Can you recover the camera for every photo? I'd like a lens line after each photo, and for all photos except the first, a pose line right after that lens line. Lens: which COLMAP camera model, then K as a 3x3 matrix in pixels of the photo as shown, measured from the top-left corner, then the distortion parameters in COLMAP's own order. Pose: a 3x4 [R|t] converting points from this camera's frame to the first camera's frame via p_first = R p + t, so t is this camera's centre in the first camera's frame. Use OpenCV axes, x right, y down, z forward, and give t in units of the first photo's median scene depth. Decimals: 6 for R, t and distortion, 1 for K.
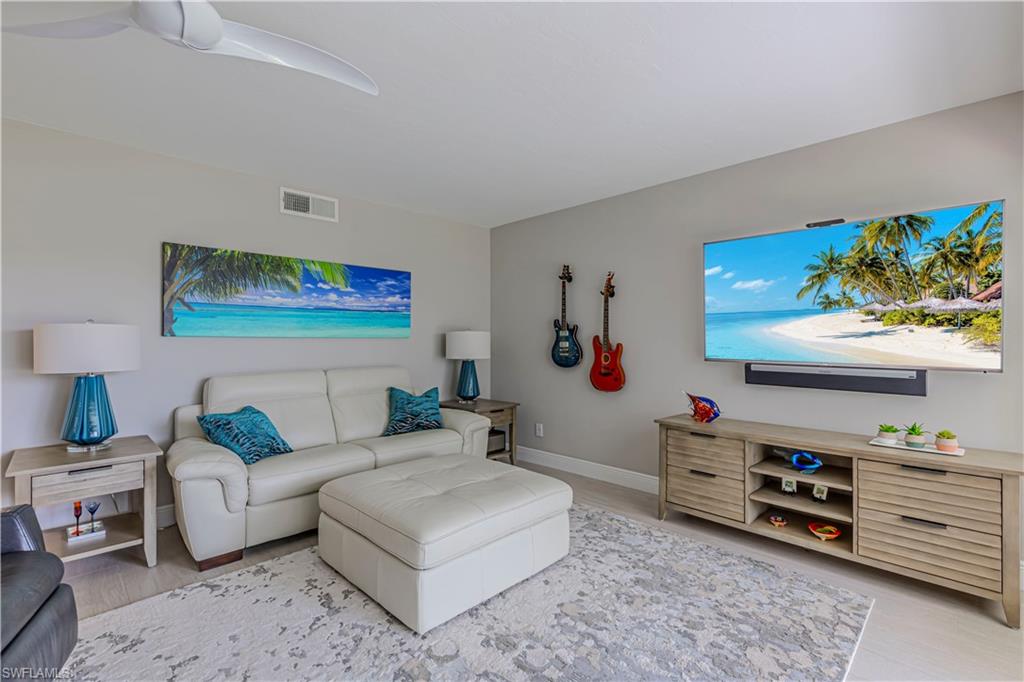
lens RADIAL K [[457.3, 0, 518.7], [0, 457.3, 339.8], [0, 0, 1]] dist [0.008712, -0.001988]
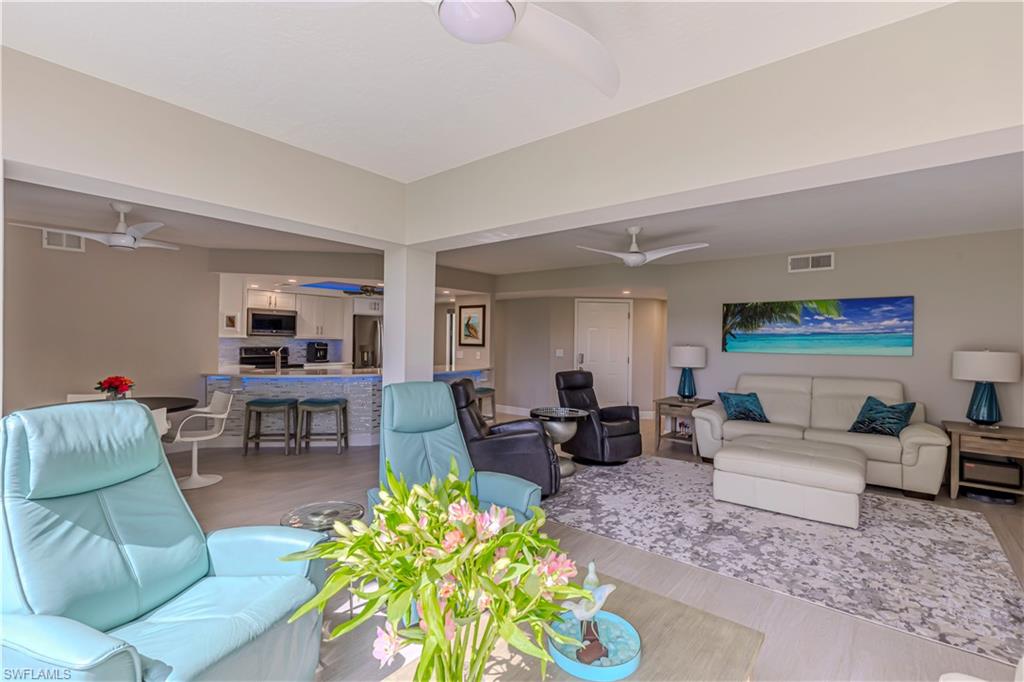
lens RADIAL K [[457.3, 0, 517.7], [0, 457.3, 343.3], [0, 0, 1]] dist [0.008712, -0.001988]
pose [[0.100421, 0.003204, -0.994940, 1.264347], [-0.011503, 0.999932, 0.002059, -0.044361], [0.994879, 0.011238, 0.100451, -0.081974]]
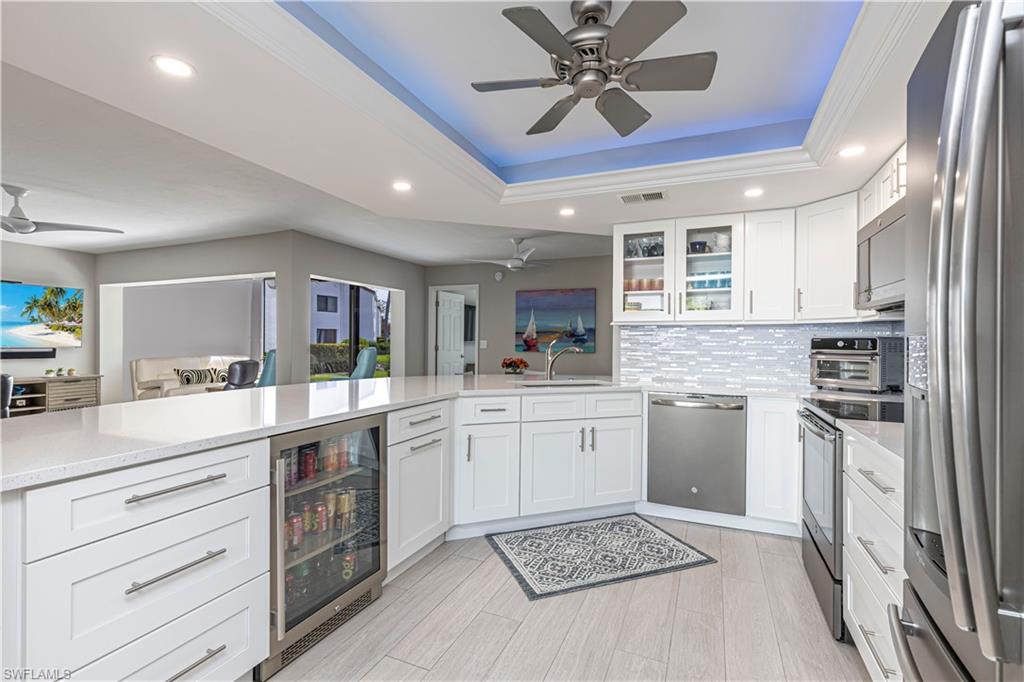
lens RADIAL K [[457.3, 0, 515.4], [0, 457.3, 345.3], [0, 0, 1]] dist [0.008712, -0.001988]
pose [[-0.354744, -0.013191, 0.934871, -2.357109], [-0.010733, 0.999892, 0.010035, -0.002434], [-0.934902, -0.006474, -0.354847, -0.470558]]
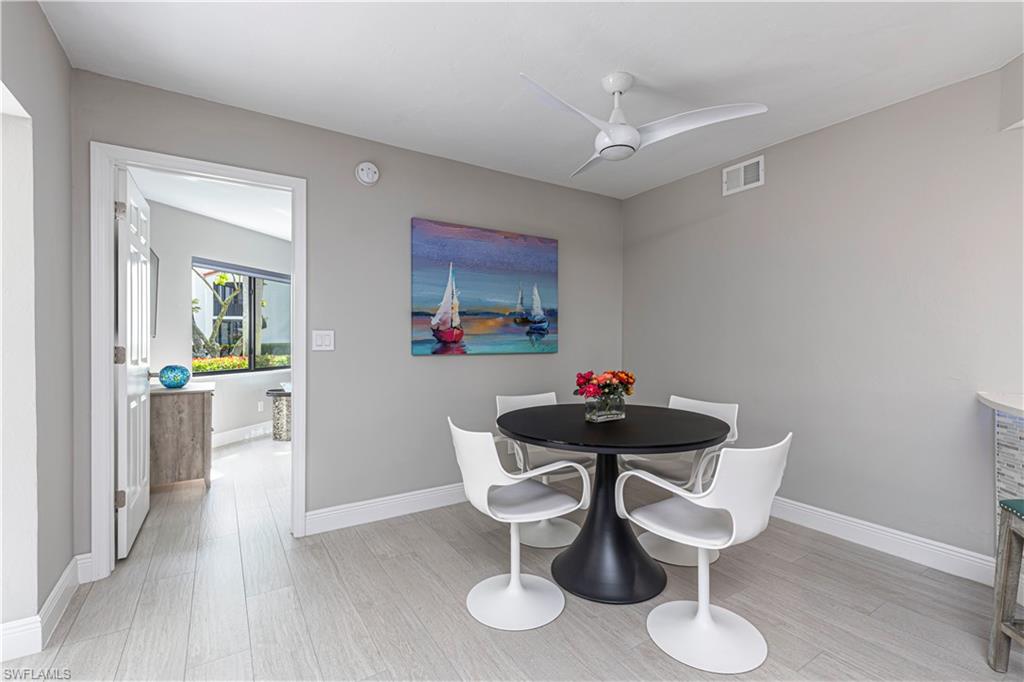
lens RADIAL K [[457.3, 0, 518.3], [0, 457.3, 340.9], [0, 0, 1]] dist [0.008712, -0.001988]
pose [[-0.977919, -0.003687, 0.208953, -0.360807], [-0.002877, 0.999987, 0.004183, 0.018319], [-0.208966, 0.003489, -0.977917, -0.317714]]
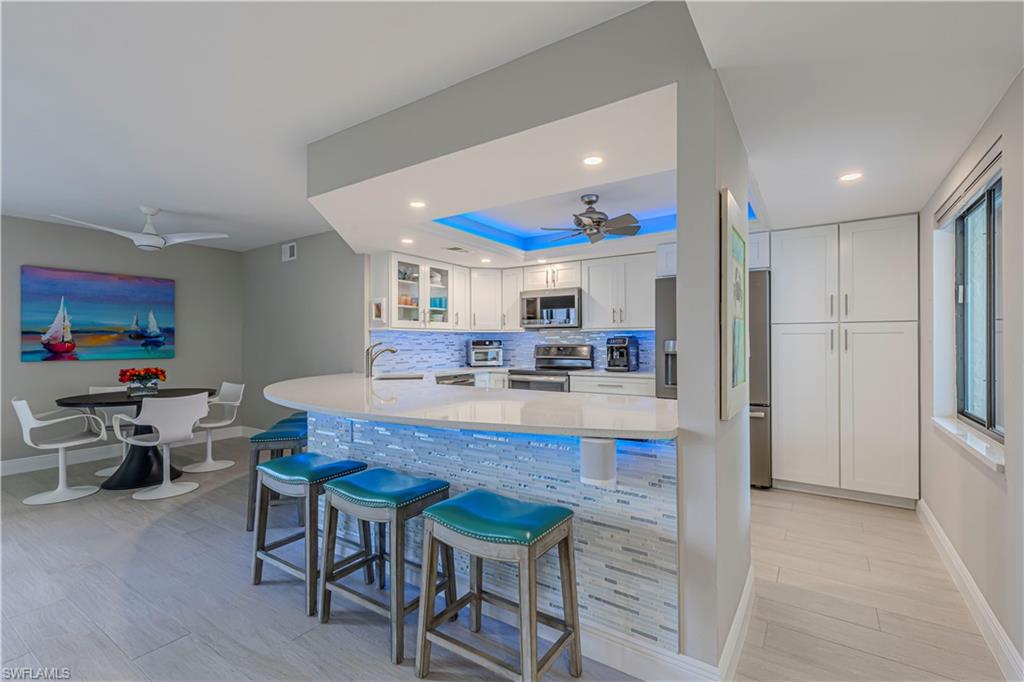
lens RADIAL K [[457.3, 0, 516.5], [0, 457.3, 341.2], [0, 0, 1]] dist [0.008712, -0.001988]
pose [[-0.981614, 0.001968, -0.190868, -1.315062], [0.002839, 0.999987, -0.004291, -0.002247], [0.190857, -0.004754, -0.981606, 0.600463]]
